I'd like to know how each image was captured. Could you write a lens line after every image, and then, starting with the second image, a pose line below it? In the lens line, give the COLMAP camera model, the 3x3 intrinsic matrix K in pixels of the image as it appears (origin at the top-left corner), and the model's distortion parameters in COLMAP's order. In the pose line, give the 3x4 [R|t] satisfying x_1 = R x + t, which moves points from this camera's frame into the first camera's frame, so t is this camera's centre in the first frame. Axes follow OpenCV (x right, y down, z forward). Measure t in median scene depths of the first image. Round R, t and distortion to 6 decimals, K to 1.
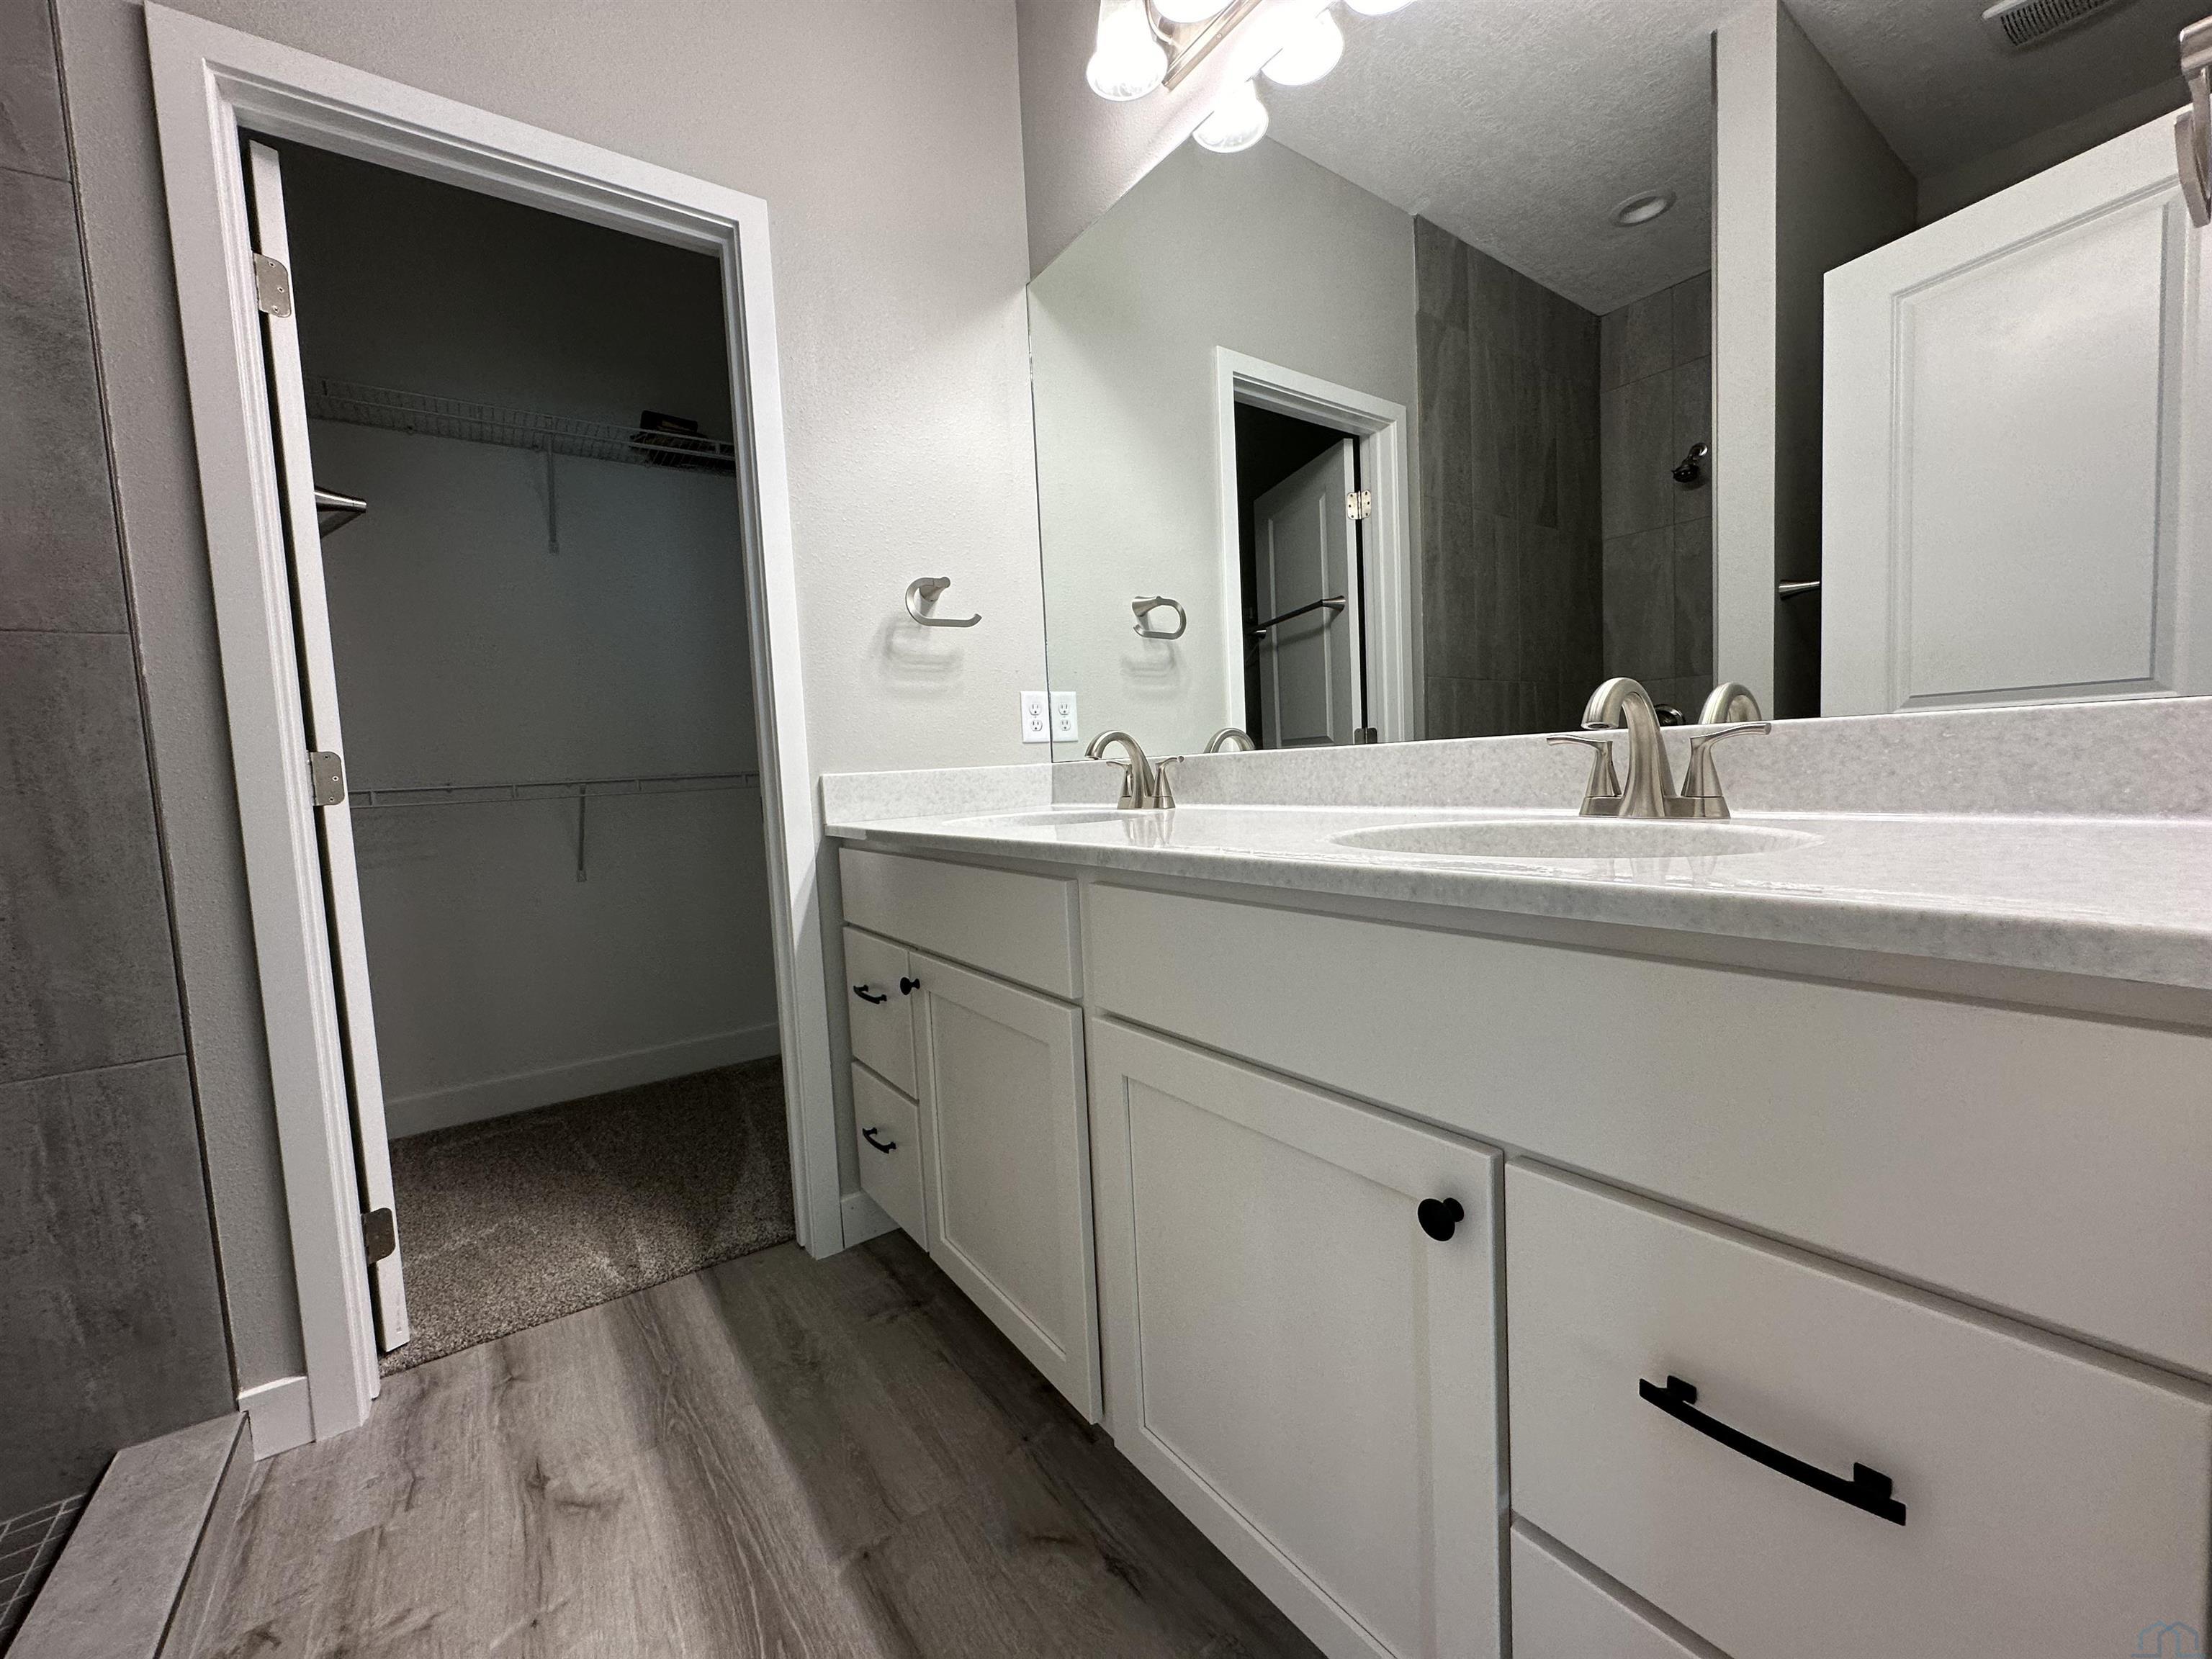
lens RADIAL K [[885.7, 0, 1109.0], [0, 885.7, 829.3], [0, 0, 1]] dist [-0.000079, -0.000001]
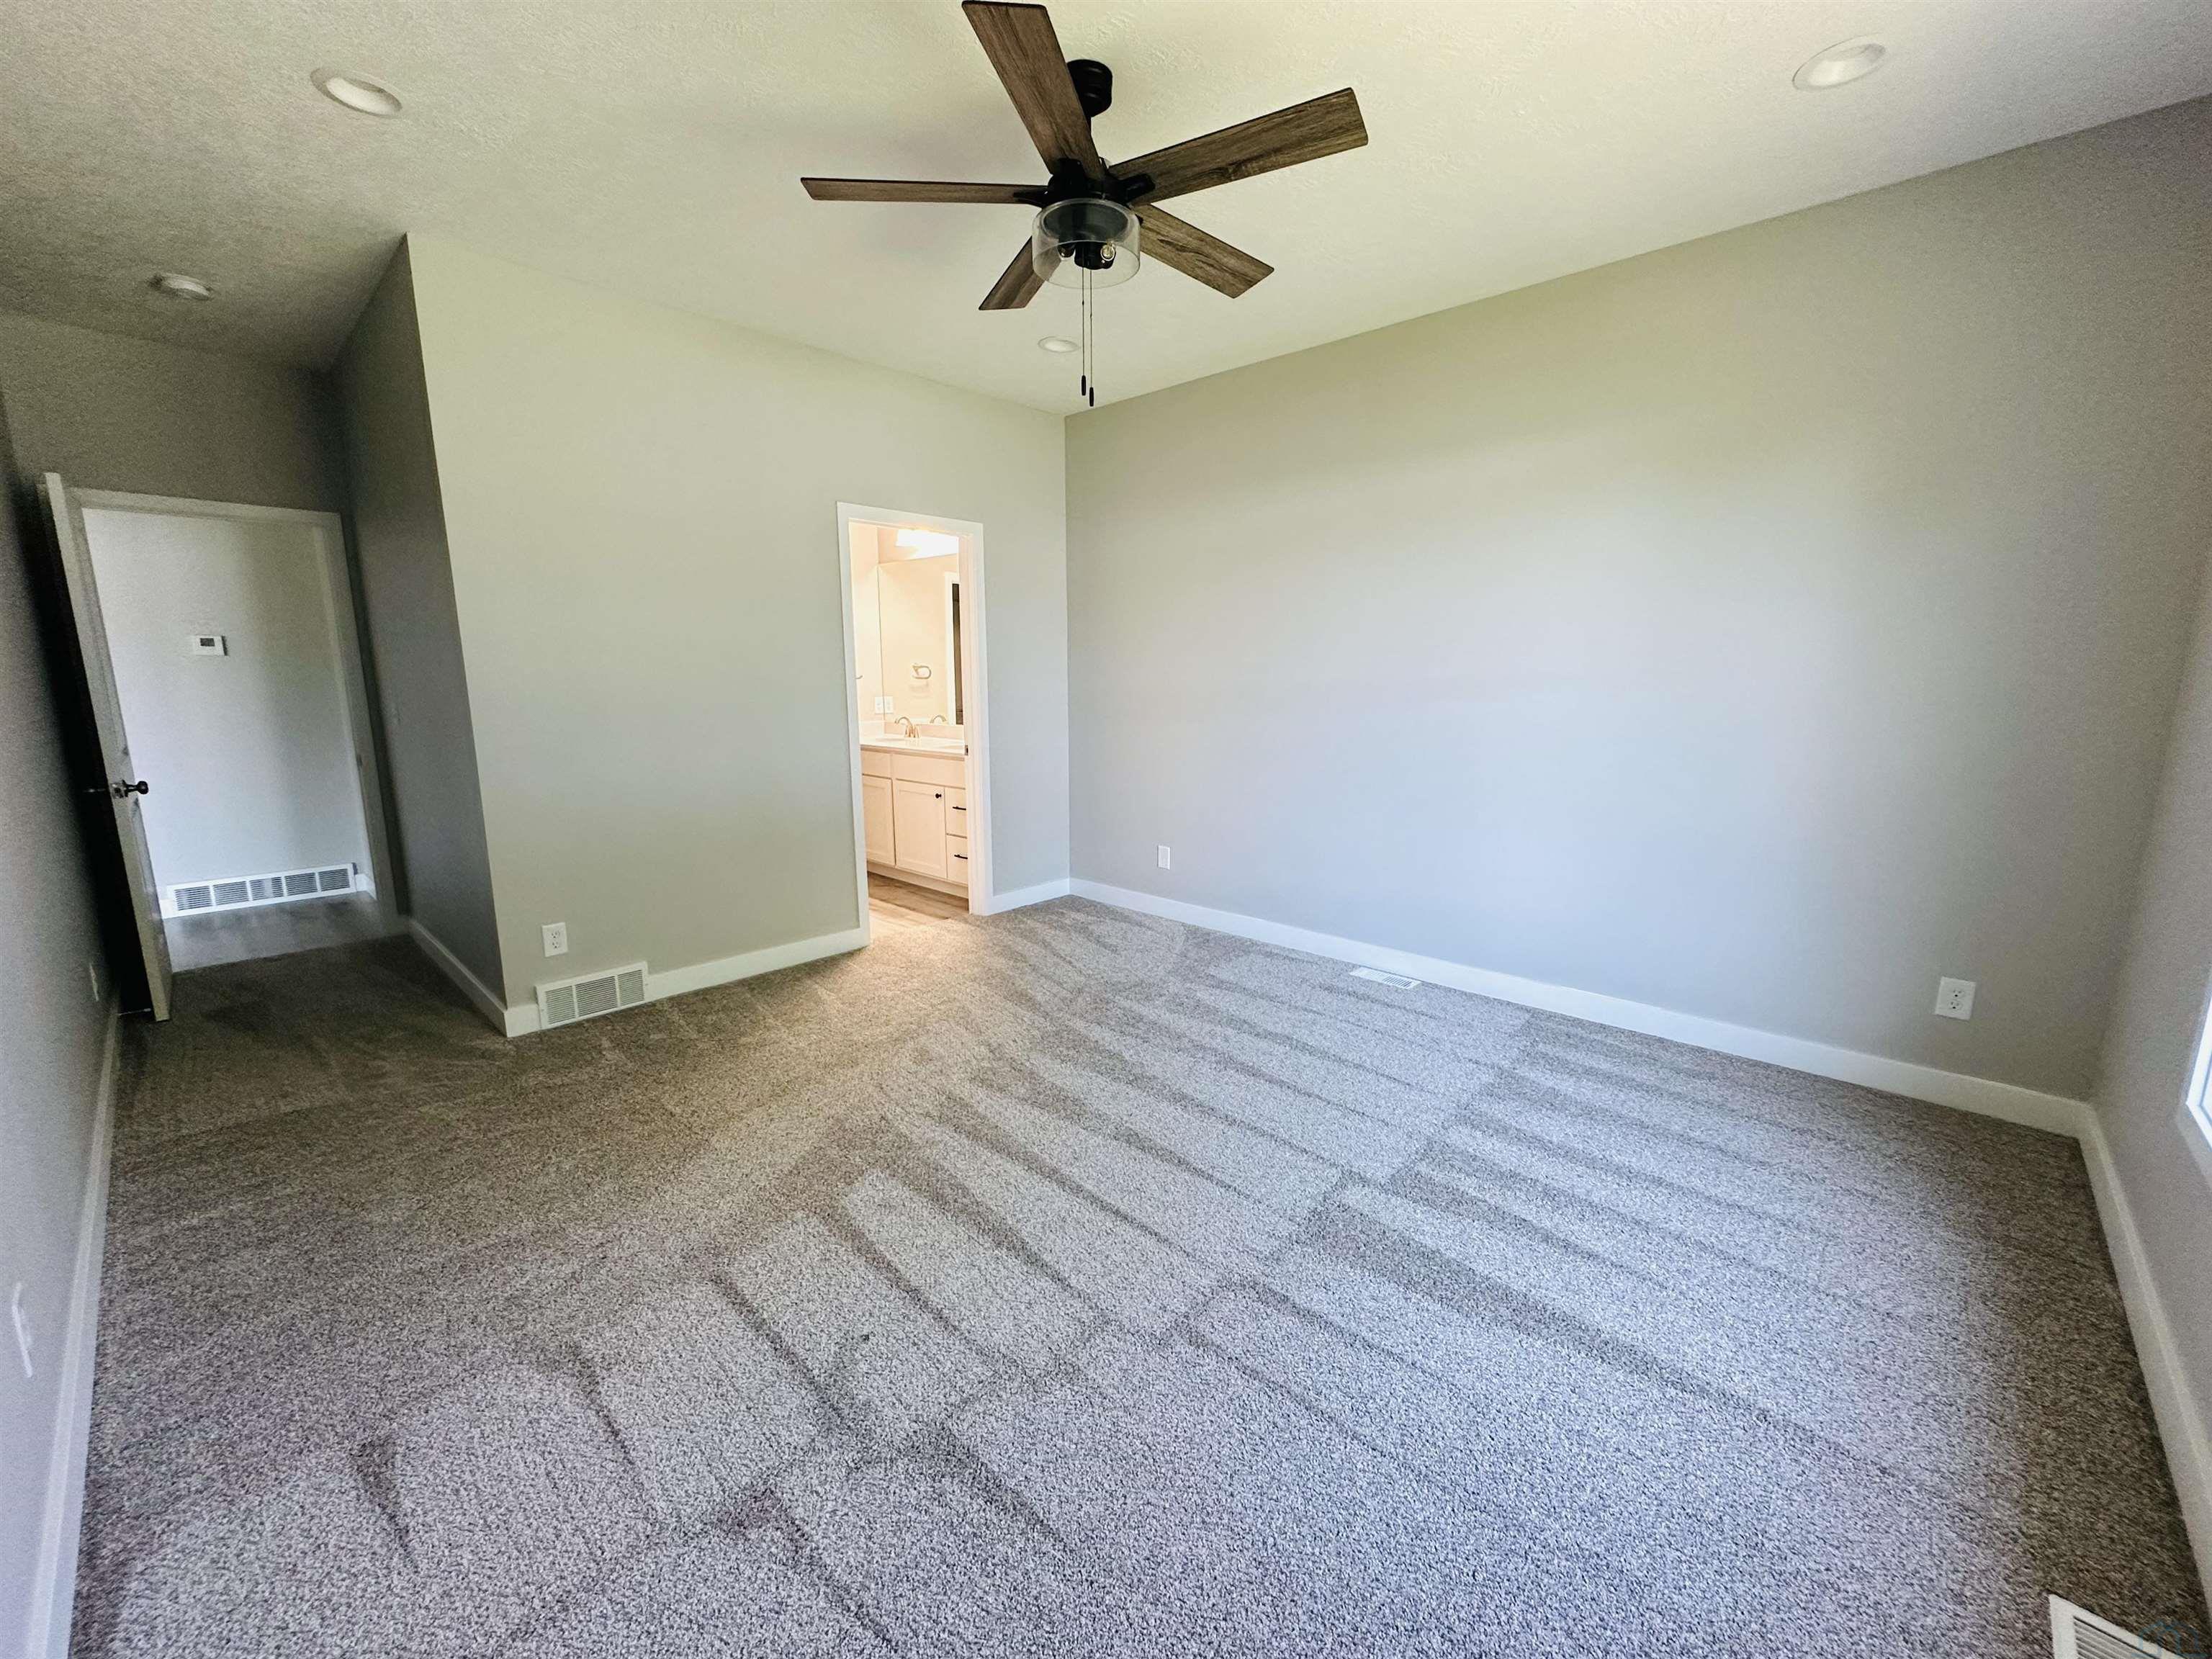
lens RADIAL K [[885.7, 0, 1104.5], [0, 885.7, 829.7], [0, 0, 1]] dist [-0.000079, -0.000001]
pose [[0.980672, 0.020416, 0.194590, 0.116835], [-0.039279, 0.994837, 0.093581, -0.020392], [-0.191674, -0.099415, 0.976411, -2.681464]]
